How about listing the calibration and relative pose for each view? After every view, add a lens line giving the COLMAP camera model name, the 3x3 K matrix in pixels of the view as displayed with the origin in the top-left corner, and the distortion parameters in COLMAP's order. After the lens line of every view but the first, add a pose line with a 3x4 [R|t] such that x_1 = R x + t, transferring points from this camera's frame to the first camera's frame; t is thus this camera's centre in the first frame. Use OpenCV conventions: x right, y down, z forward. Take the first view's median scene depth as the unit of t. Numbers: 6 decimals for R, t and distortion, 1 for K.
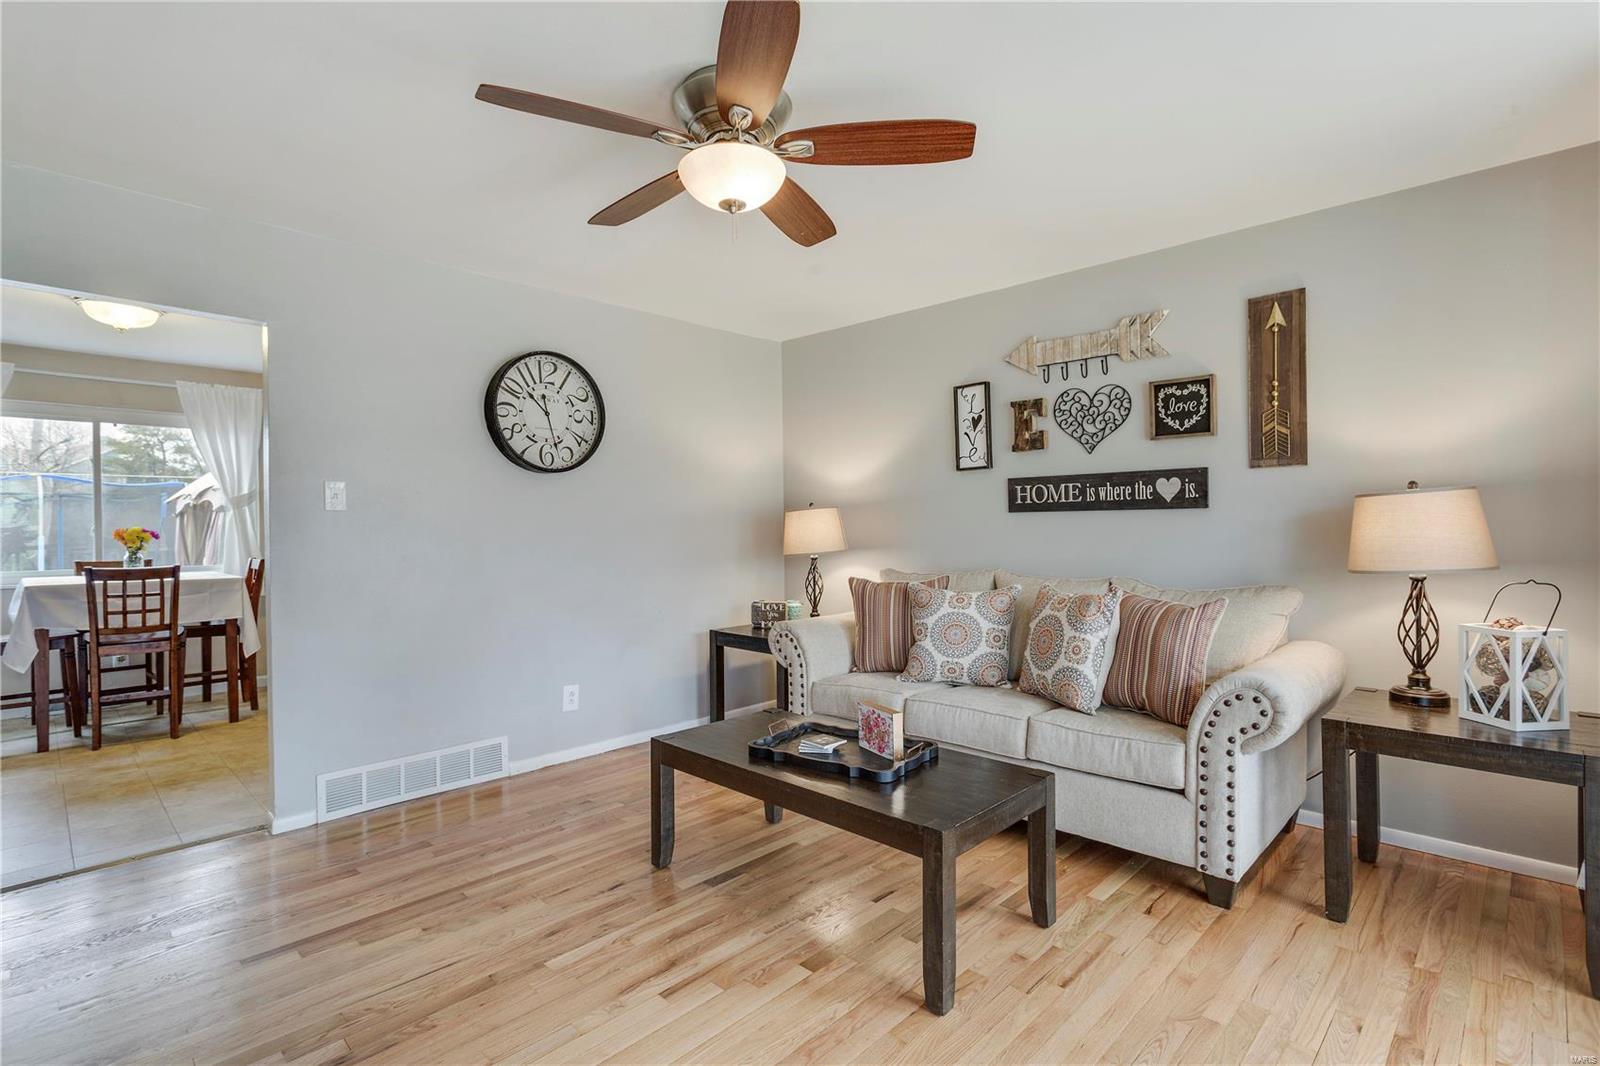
lens RADIAL K [[765.7, 0, 788.9], [0, 765.7, 528.2], [0, 0, 1]] dist [0.000328, 0.000426]
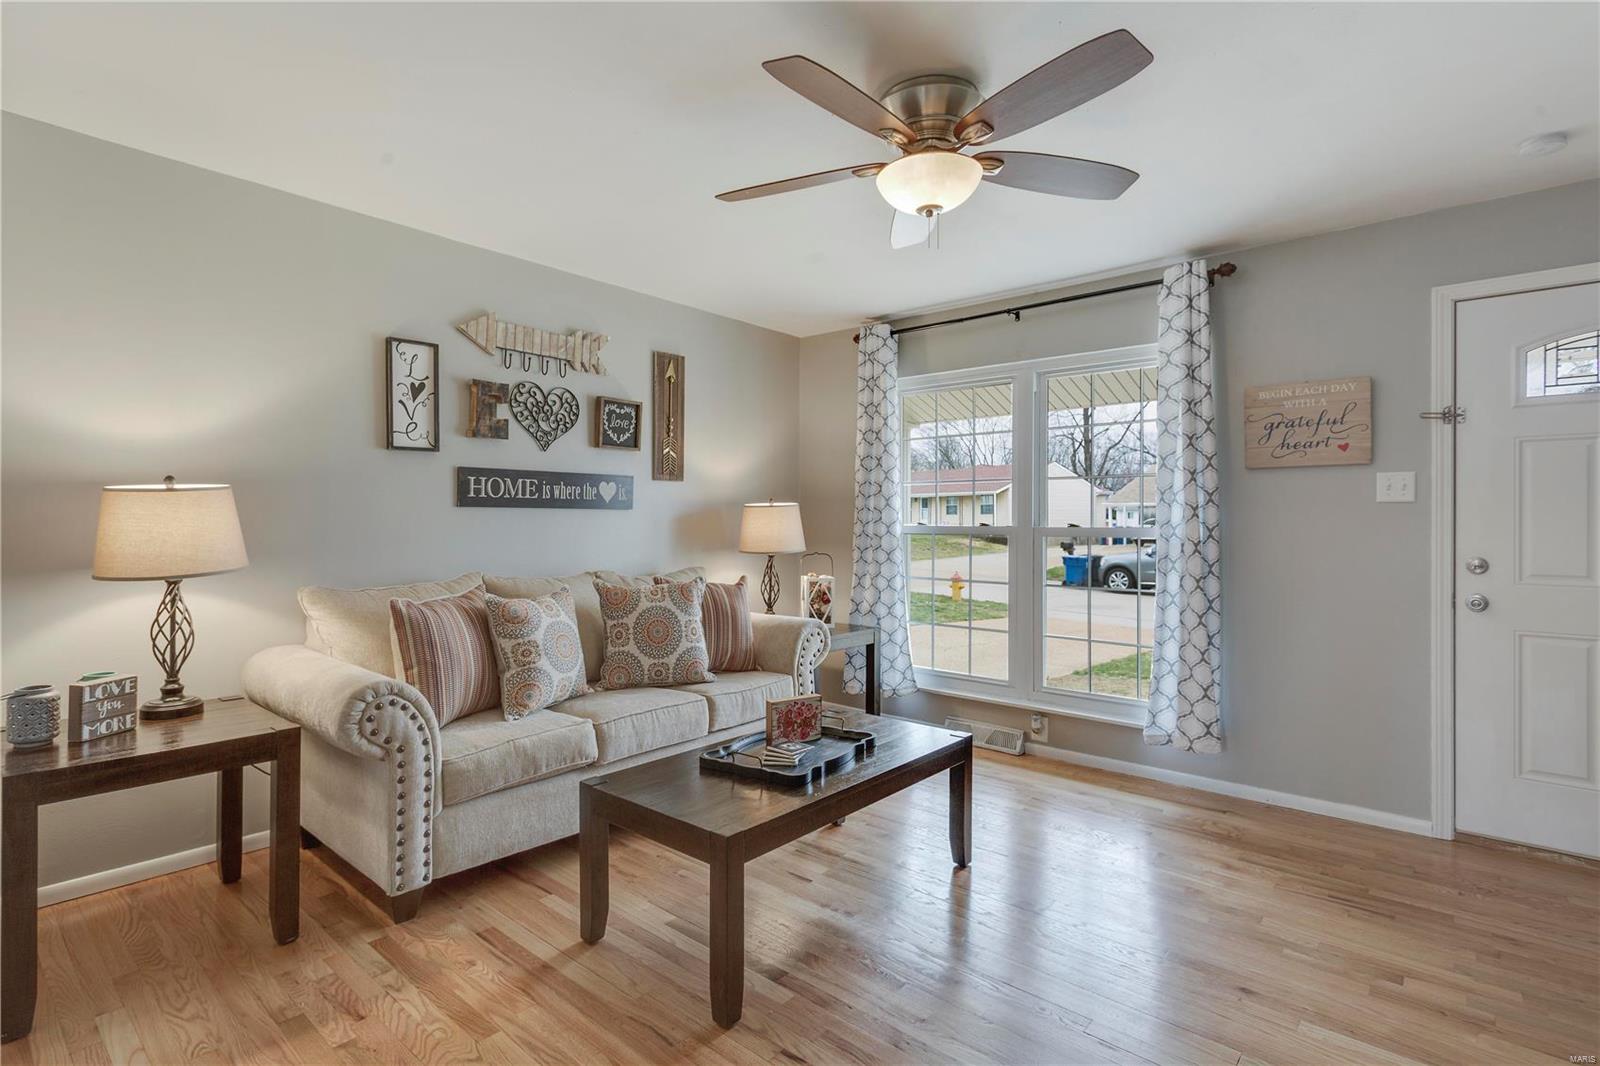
lens RADIAL K [[776.2, 0, 799.4], [0, 776.2, 520.8], [0, 0, 1]] dist [-0.000200, 0.000270]
pose [[-0.065799, 0.004005, 0.997825, -0.605473], [-0.005834, 0.999973, -0.004398, -0.003194], [-0.997816, -0.006110, -0.065774, 0.688677]]
